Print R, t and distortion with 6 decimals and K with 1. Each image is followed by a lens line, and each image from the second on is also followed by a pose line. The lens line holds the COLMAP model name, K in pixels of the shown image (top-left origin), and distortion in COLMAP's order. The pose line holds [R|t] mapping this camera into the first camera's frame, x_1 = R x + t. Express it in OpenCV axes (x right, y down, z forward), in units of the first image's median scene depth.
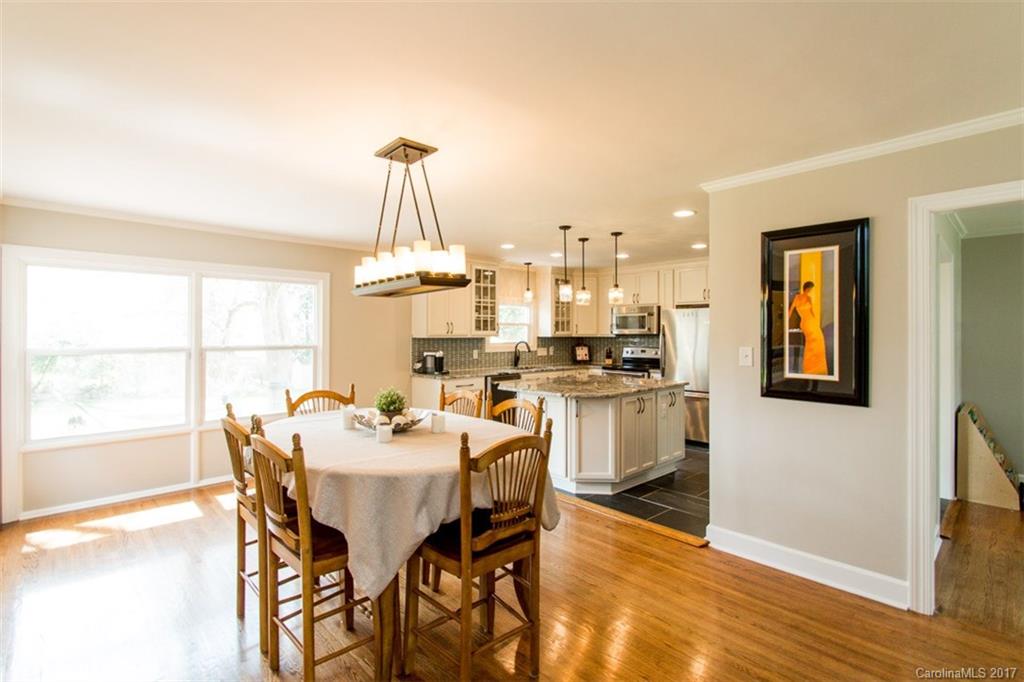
lens RADIAL K [[478.7, 0, 504.0], [0, 478.7, 332.4], [0, 0, 1]] dist [0.002446, -0.001005]
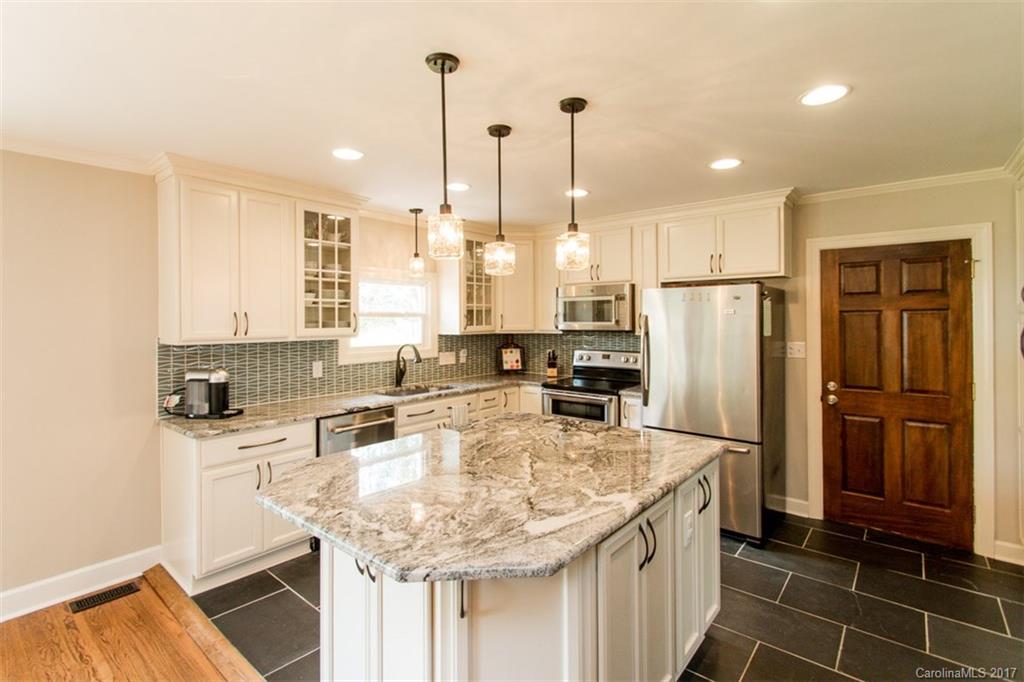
lens RADIAL K [[478.7, 0, 499.2], [0, 478.7, 316.3], [0, 0, 1]] dist [0.002446, -0.001005]
pose [[0.993648, -0.003763, 0.112469, 0.084967], [0.004586, 0.999965, -0.007057, -0.010693], [-0.112438, 0.007528, 0.993630, 0.410471]]
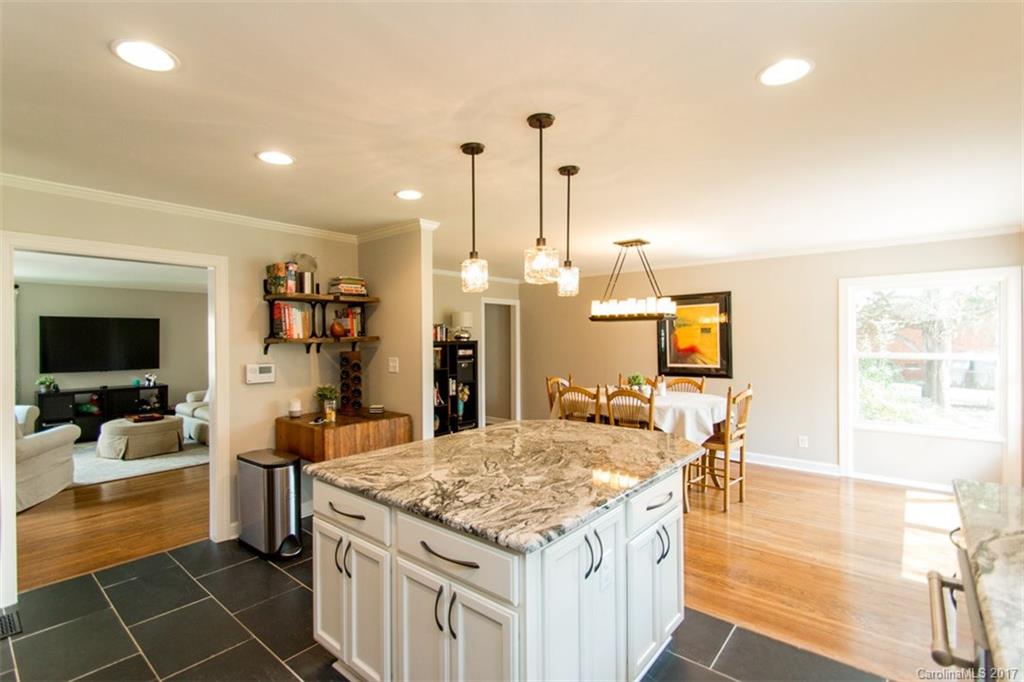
lens RADIAL K [[478.7, 0, 503.3], [0, 478.7, 340.7], [0, 0, 1]] dist [0.002446, -0.001005]
pose [[-0.993443, 0.006751, -0.114129, 0.182875], [0.006275, 0.999970, 0.004532, -0.007463], [0.114156, 0.003787, -0.993456, 1.043473]]
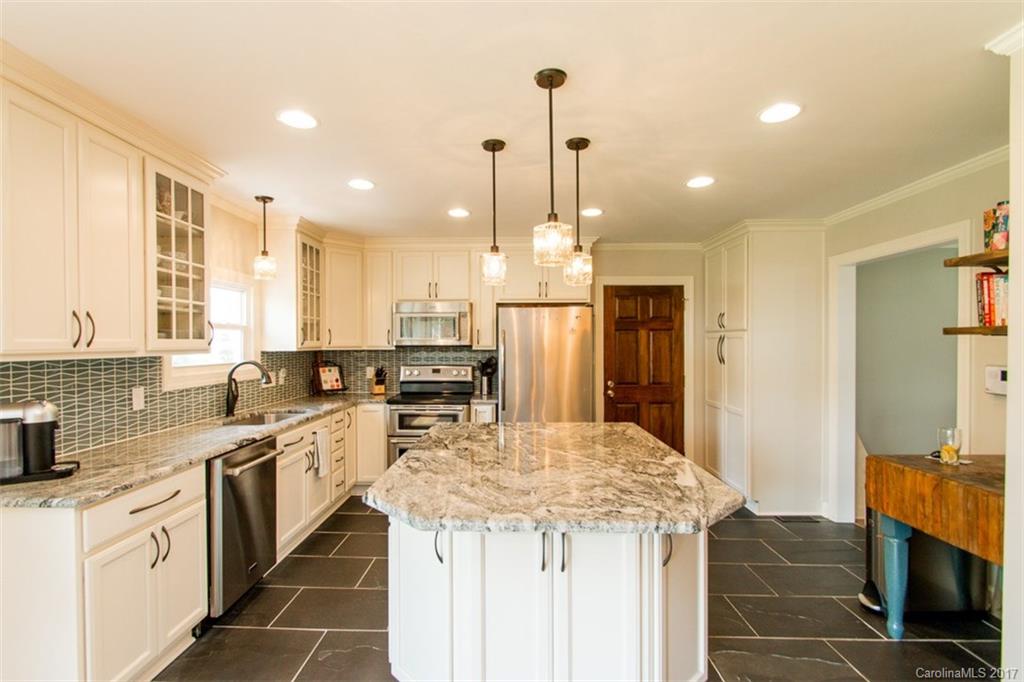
lens RADIAL K [[478.7, 0, 499.3], [0, 478.7, 346.2], [0, 0, 1]] dist [0.002446, -0.001005]
pose [[0.707550, -0.006511, 0.706634, -0.123832], [0.002267, 0.999973, 0.006944, 0.000436], [-0.706660, -0.003311, 0.707545, 0.495052]]
